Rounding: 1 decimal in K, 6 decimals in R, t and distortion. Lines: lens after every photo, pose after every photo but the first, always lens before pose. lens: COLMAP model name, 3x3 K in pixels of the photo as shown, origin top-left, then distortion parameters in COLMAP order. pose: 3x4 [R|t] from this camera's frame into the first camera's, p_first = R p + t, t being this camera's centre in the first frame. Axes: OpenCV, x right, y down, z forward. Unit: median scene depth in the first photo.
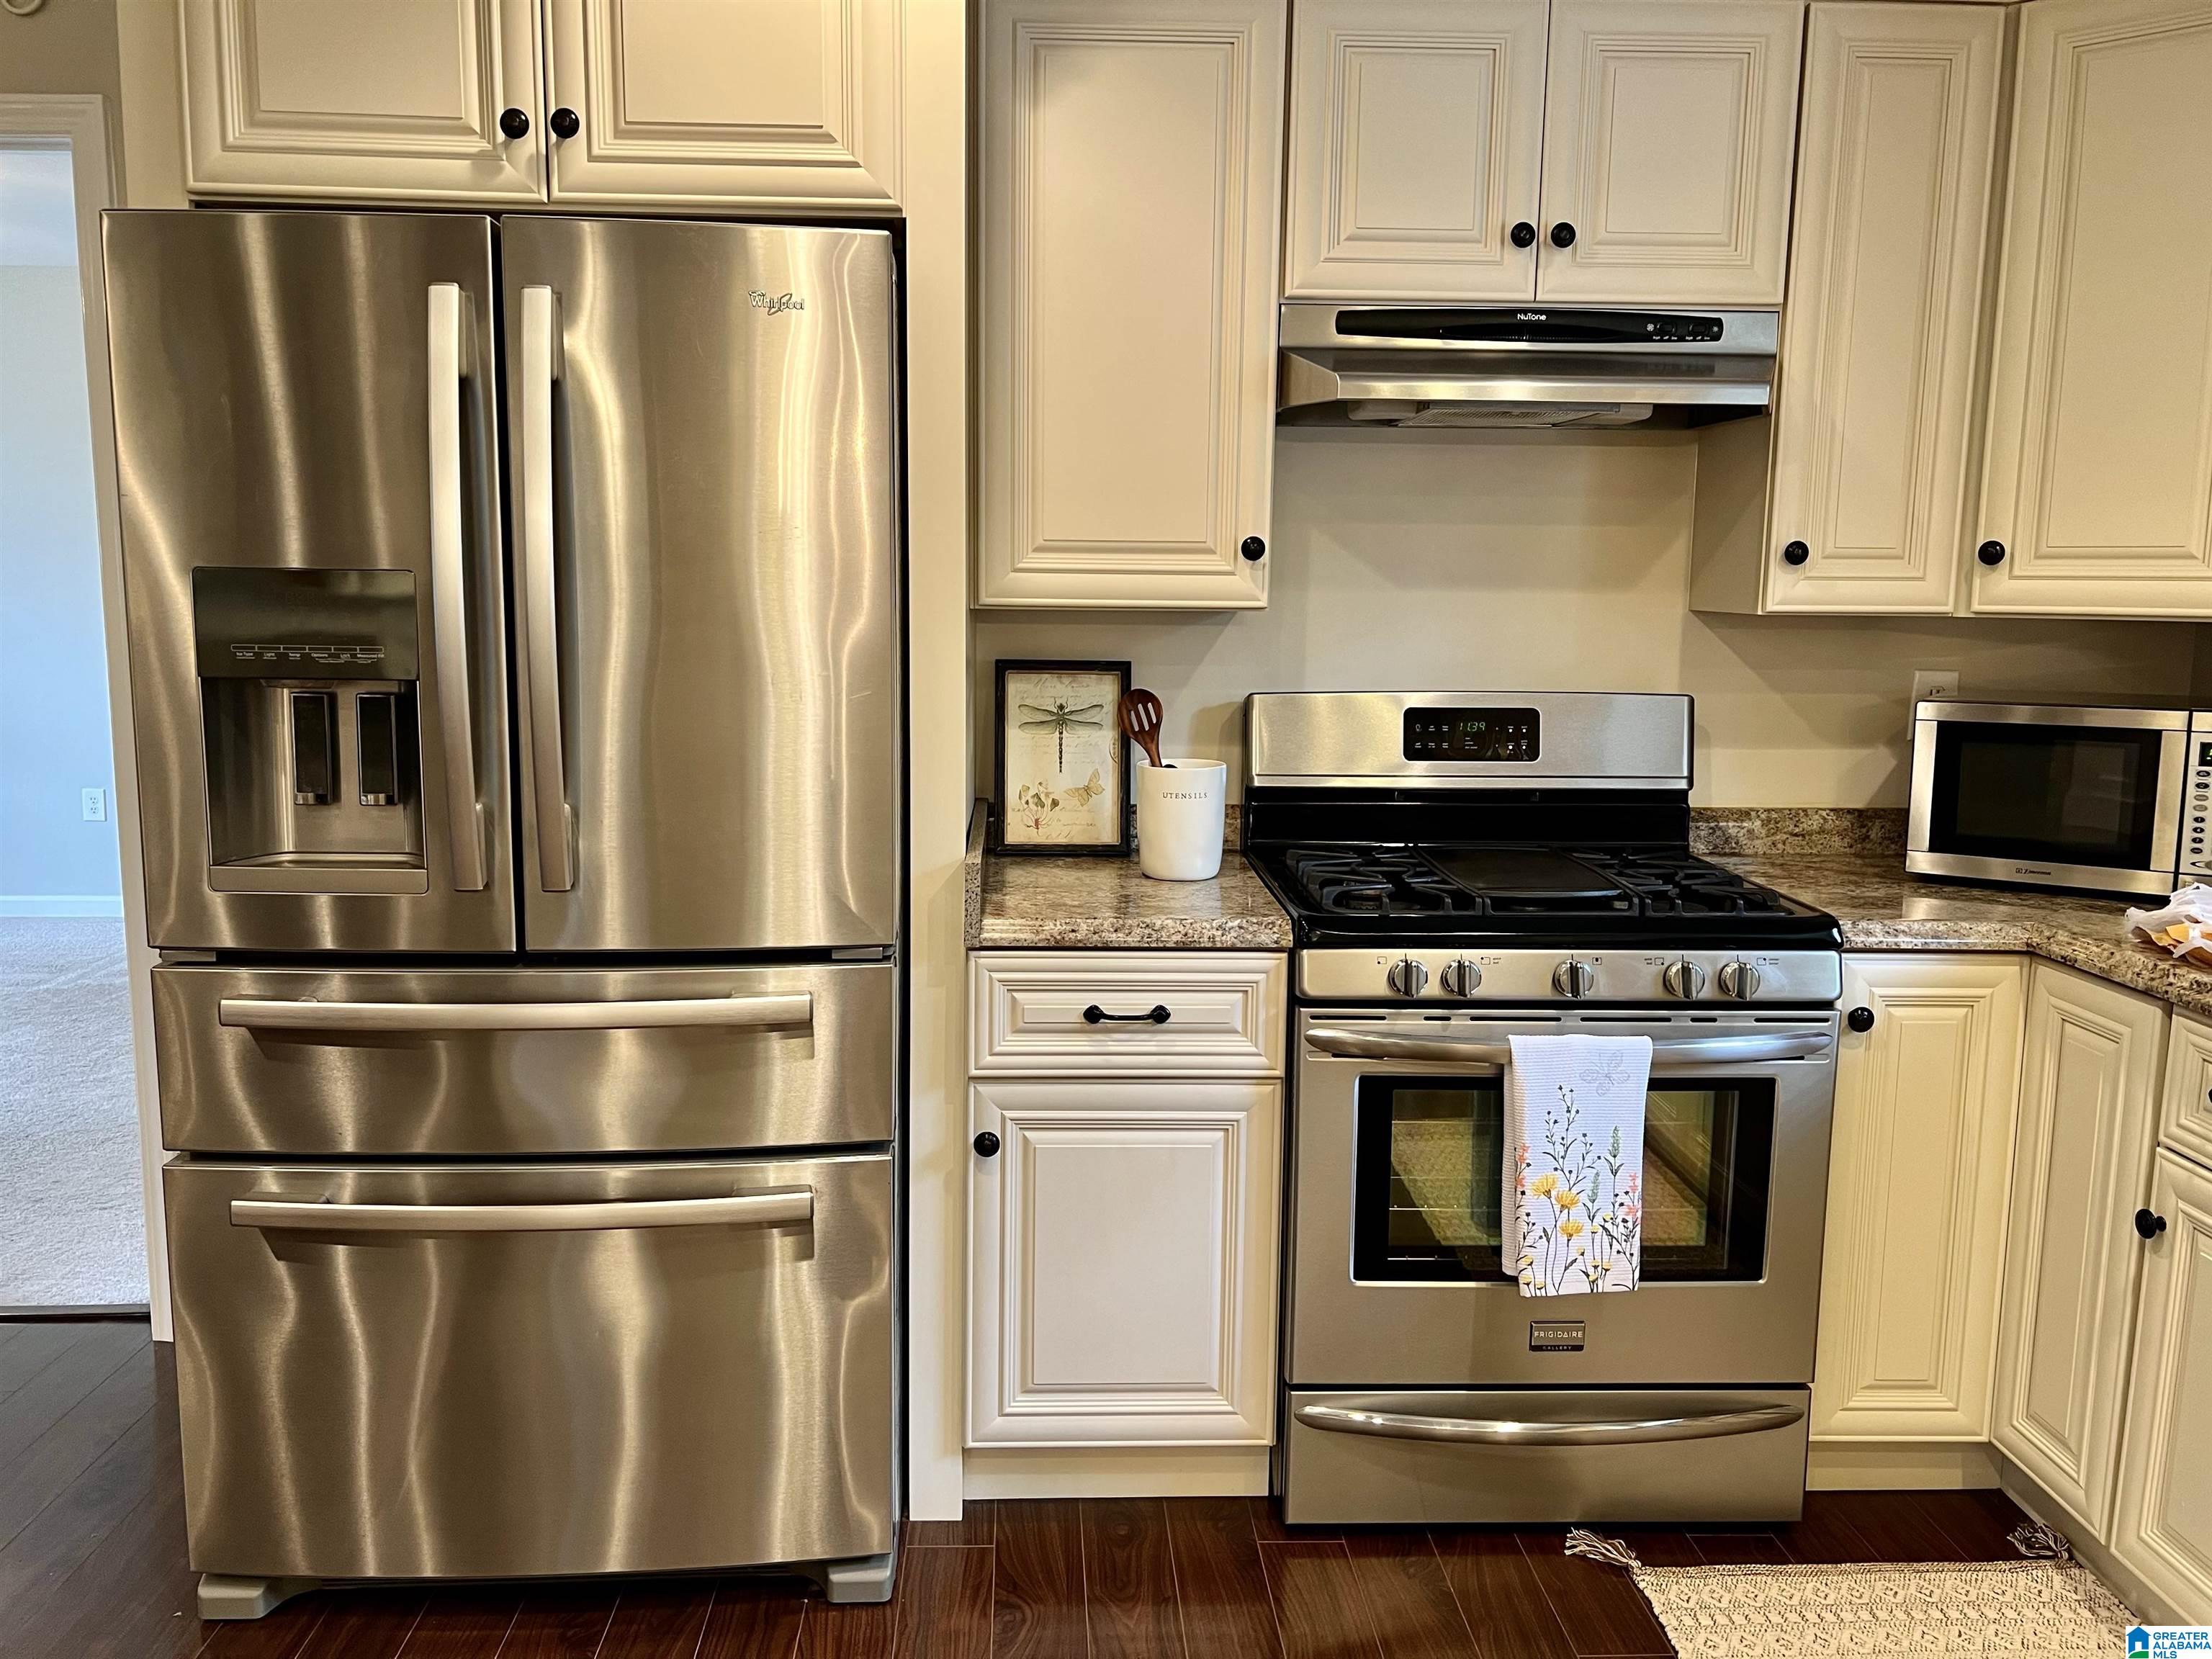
lens RADIAL K [[1670.8, 0, 1107.7], [0, 1670.8, 832.5], [0, 0, 1]] dist [0.040108, -0.053587]
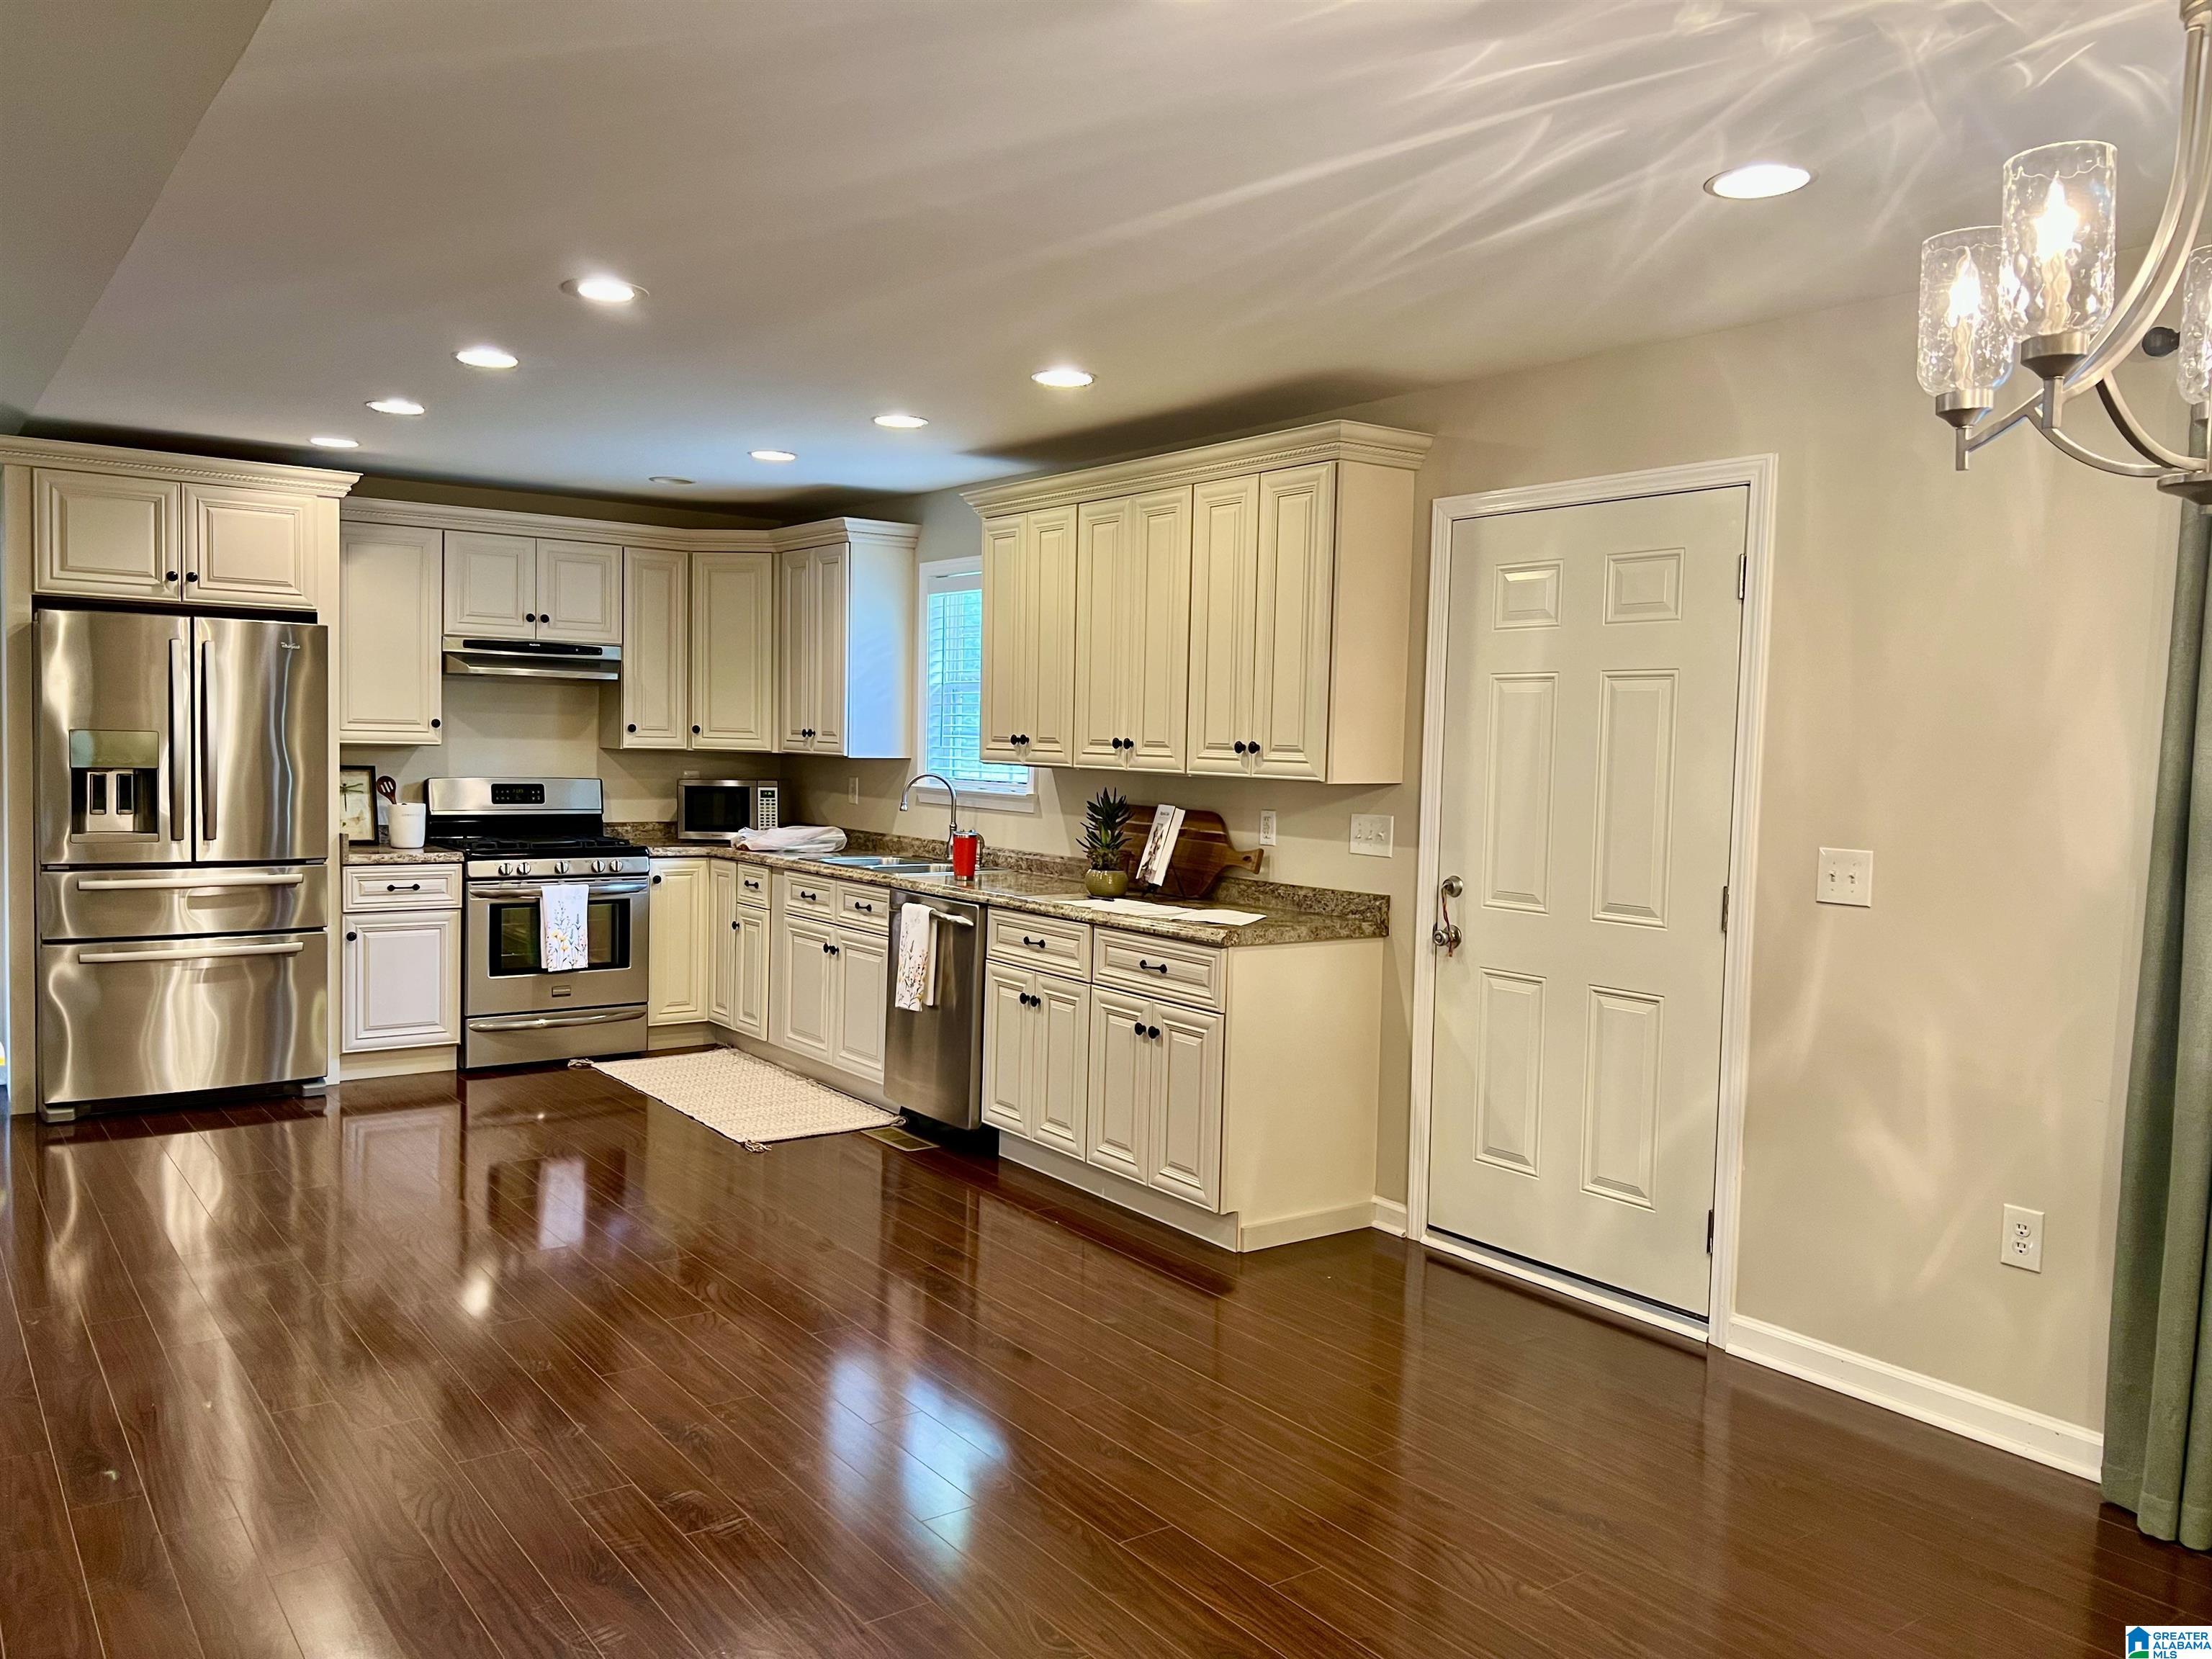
lens RADIAL K [[1670.8, 0, 1104.6], [0, 1670.8, 838.6], [0, 0, 1]] dist [0.040108, -0.053587]
pose [[0.829129, -0.024527, 0.558519, -0.578400], [0.067681, 0.996093, -0.056730, 0.262506], [-0.554945, 0.084837, 0.827550, -1.980135]]
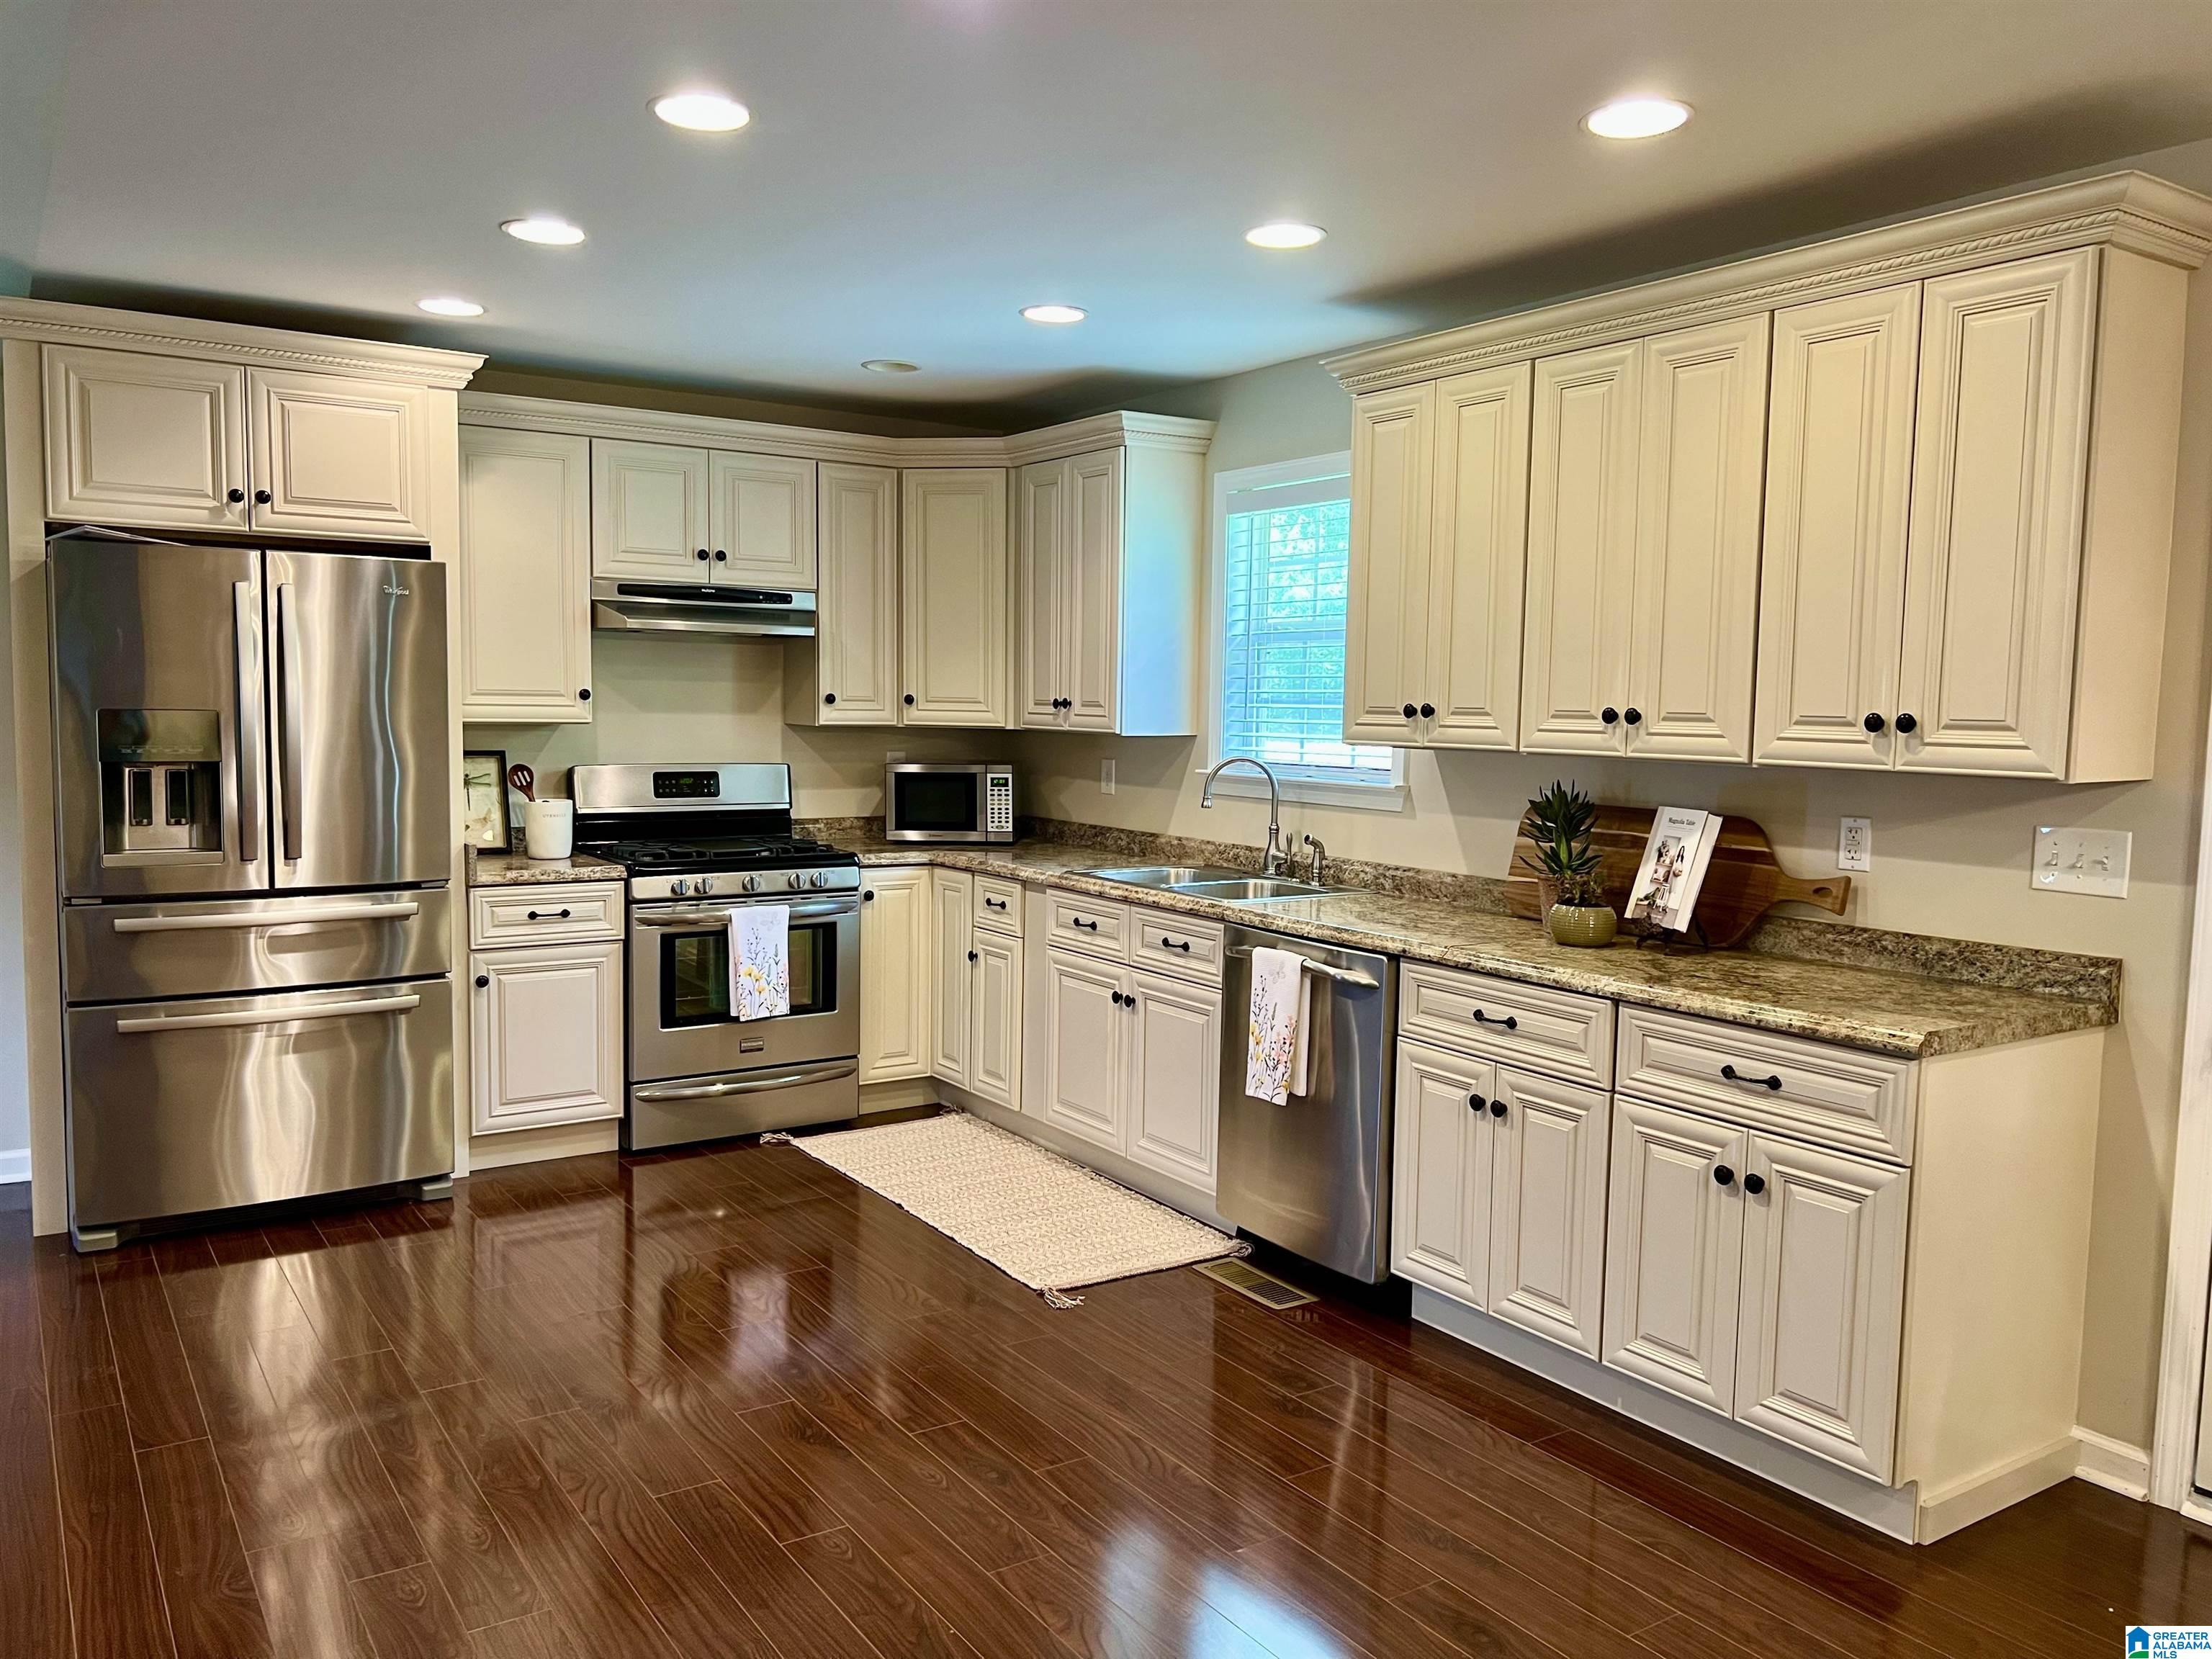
lens RADIAL K [[1670.8, 0, 1112.9], [0, 1670.8, 844.1], [0, 0, 1]] dist [0.040108, -0.053587]
pose [[0.853820, -0.042829, 0.518804, -0.468914], [0.070574, 0.996932, -0.033848, 0.139656], [-0.515763, 0.065514, 0.854223, -1.174876]]
